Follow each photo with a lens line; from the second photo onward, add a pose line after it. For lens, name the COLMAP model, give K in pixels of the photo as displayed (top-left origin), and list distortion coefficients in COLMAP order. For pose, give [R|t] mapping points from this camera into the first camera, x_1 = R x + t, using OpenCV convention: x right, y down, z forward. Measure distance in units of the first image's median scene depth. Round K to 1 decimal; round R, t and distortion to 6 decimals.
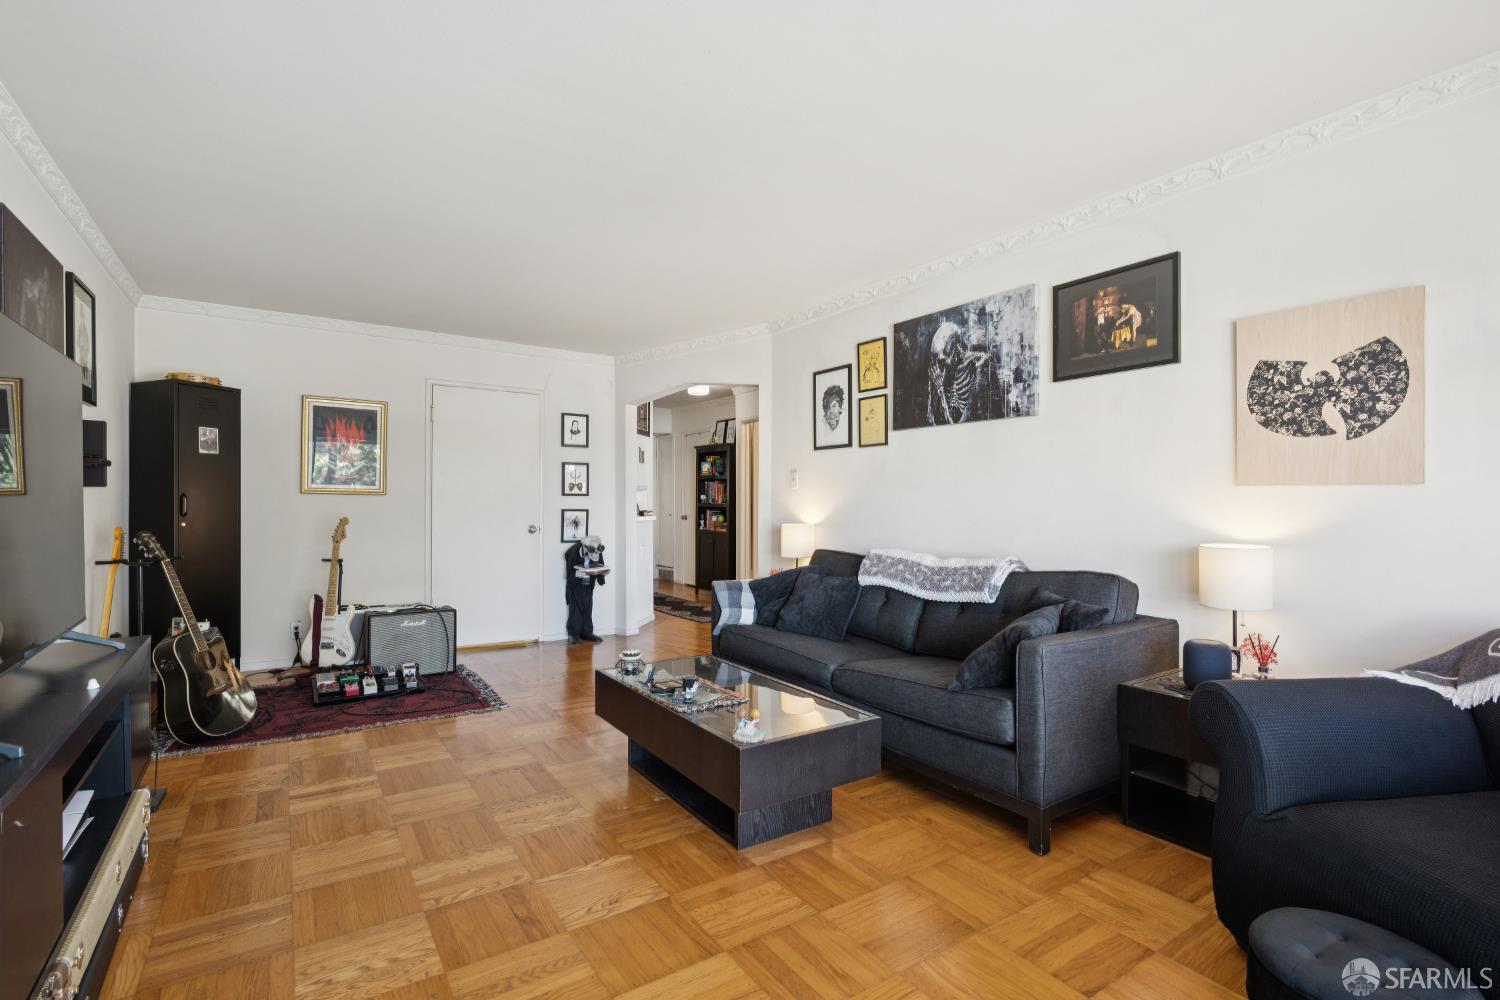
lens RADIAL K [[701.8, 0, 750.0], [0, 701.8, 500.0], [0, 0, 1]] dist [0.000878, 0.000115]
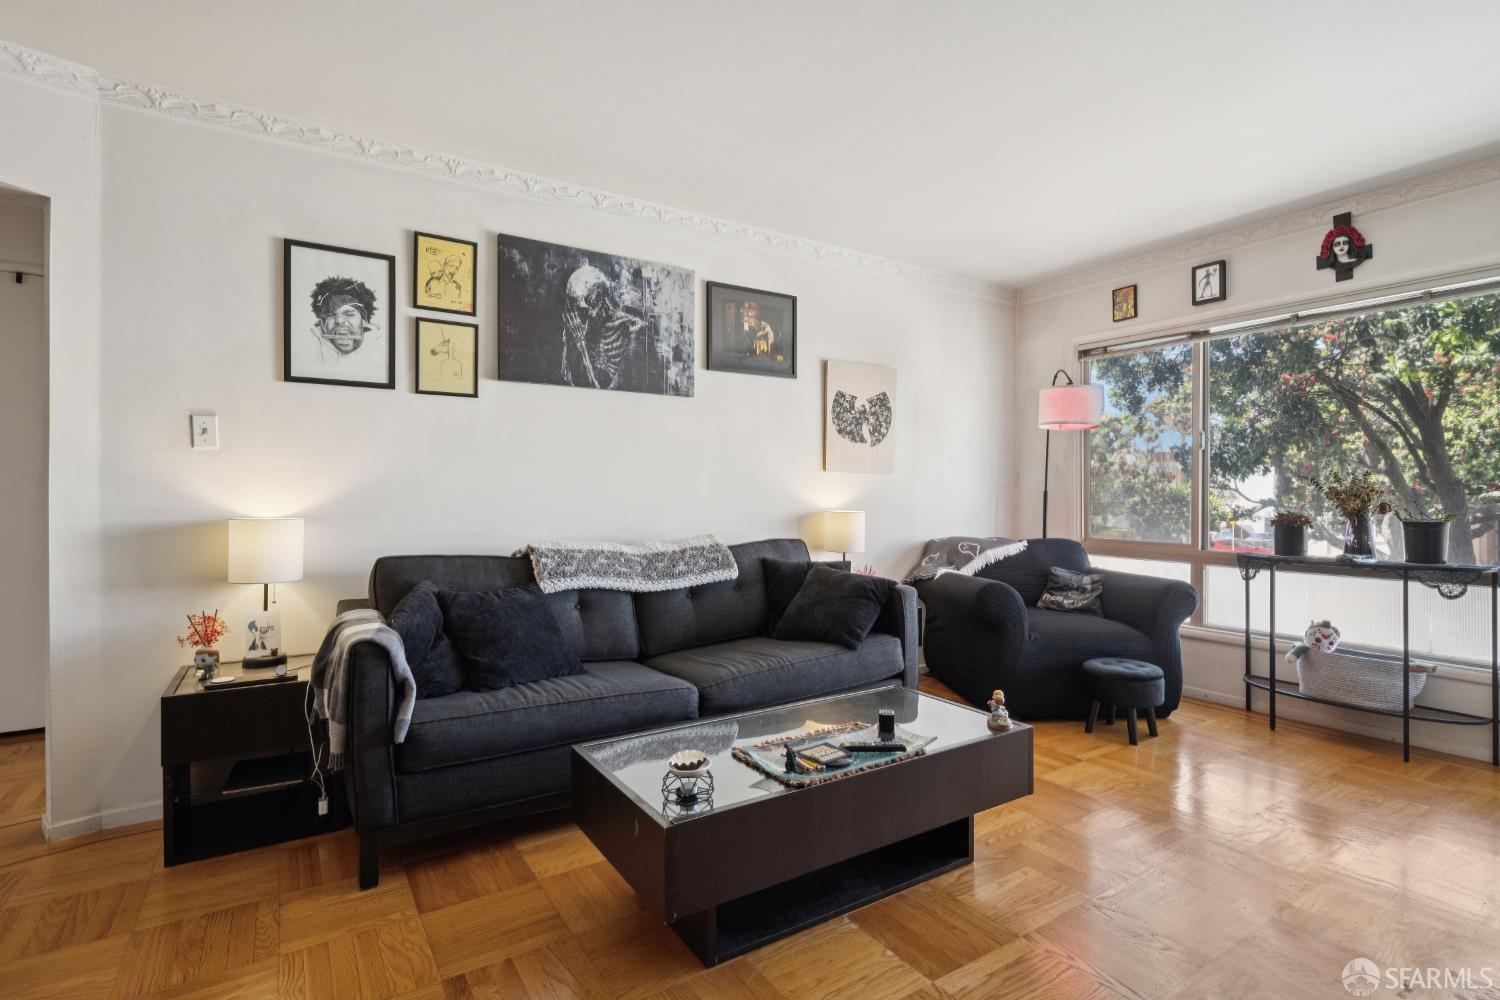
lens RADIAL K [[728.1, 0, 760.2], [0, 728.1, 494.7], [0, 0, 1]] dist [-0.001259, -0.000400]
pose [[0.005960, -0.002976, 0.999978, -0.549567], [-0.002933, 0.999991, 0.002993, 0.016324], [-0.999978, -0.002951, 0.005952, 0.734121]]
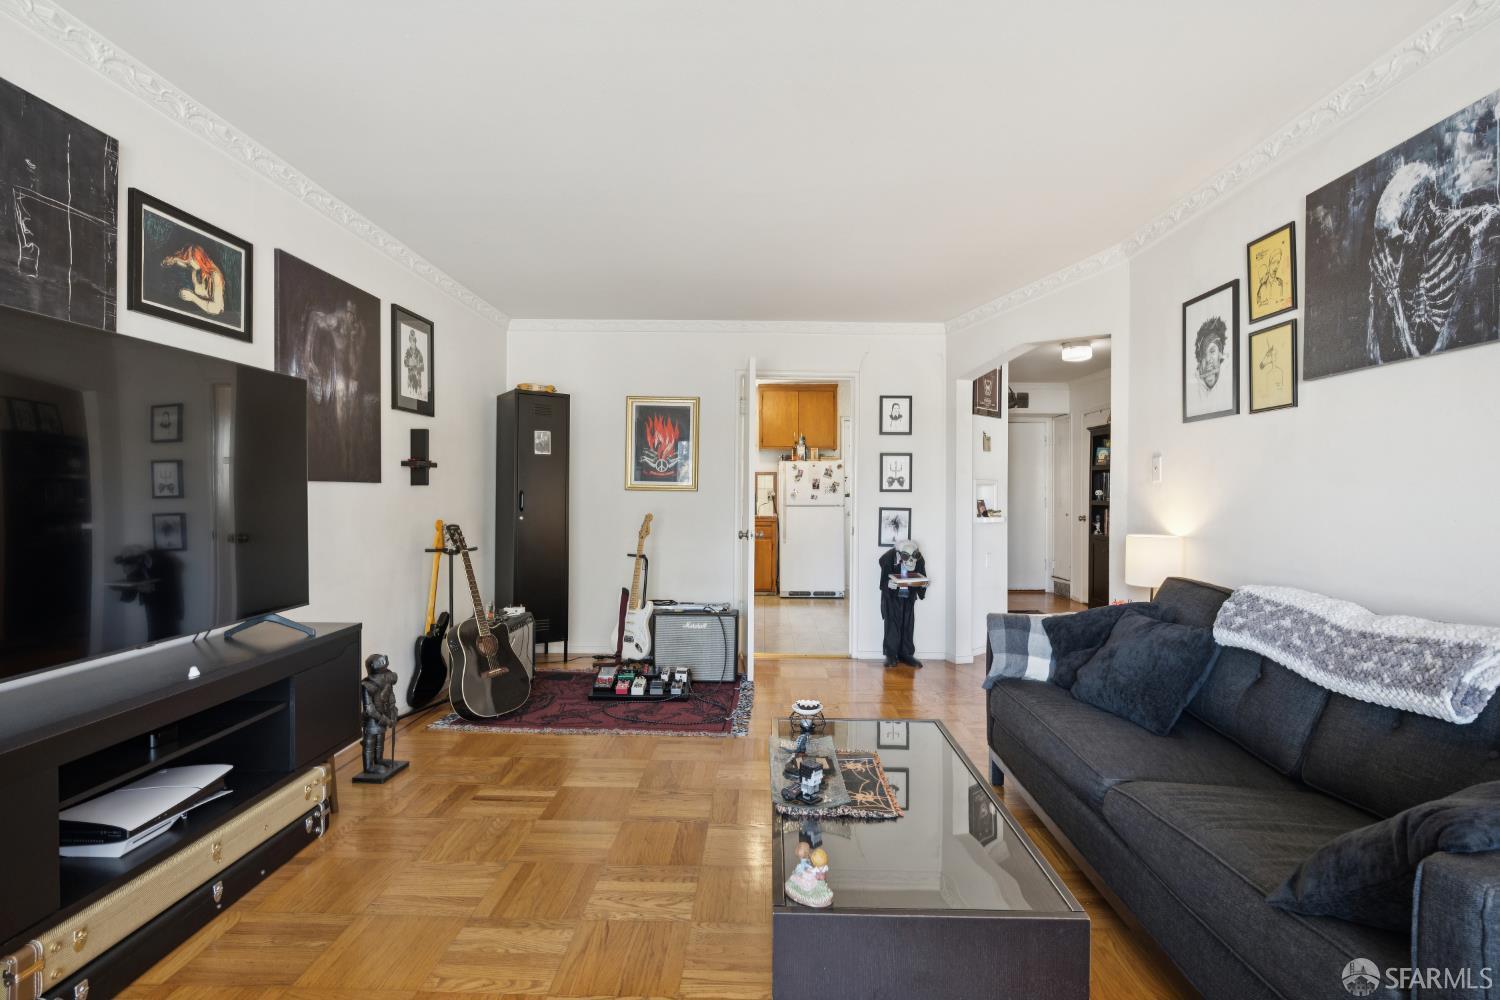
lens RADIAL K [[738.2, 0, 754.1], [0, 738.2, 497.0], [0, 0, 1]] dist [-0.000863, -0.000413]
pose [[0.822461, 0.004391, -0.568805, 0.179628], [-0.002204, 0.999987, 0.004533, -0.005267], [0.568818, -0.002475, 0.822460, 0.247448]]
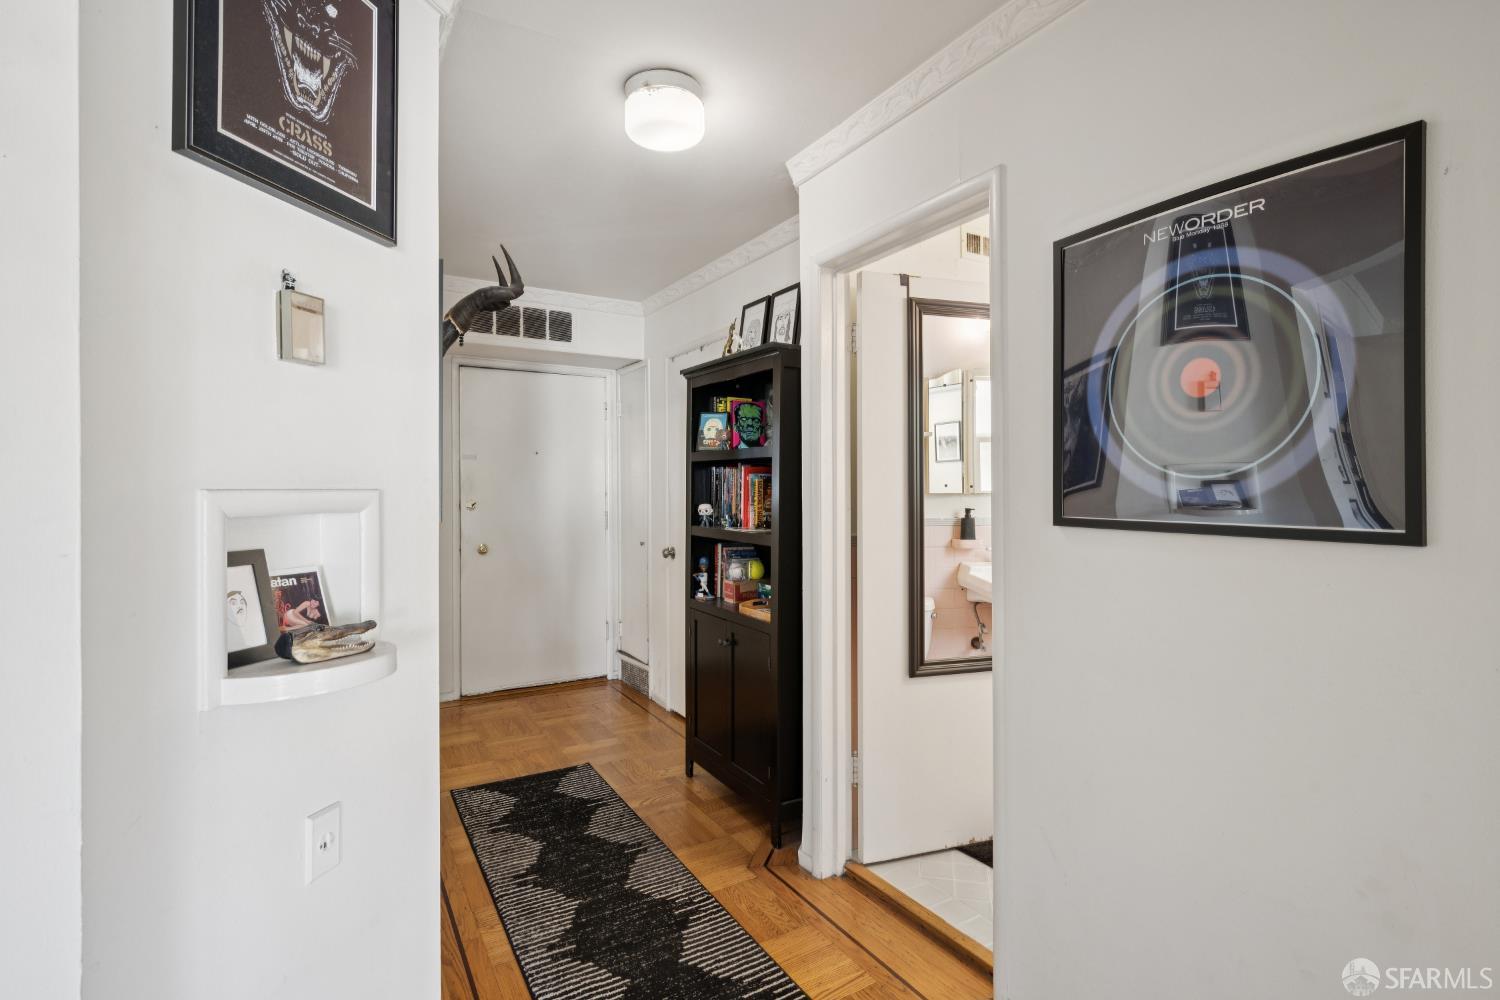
lens RADIAL K [[714.9, 0, 763.5], [0, 714.9, 500.4], [0, 0, 1]] dist [-0.000910, -0.001304]
pose [[0.999320, -0.001501, -0.036836, -0.050169], [0.002059, 0.999884, 0.015111, -0.031337], [0.036809, -0.015177, 0.999207, 1.364428]]
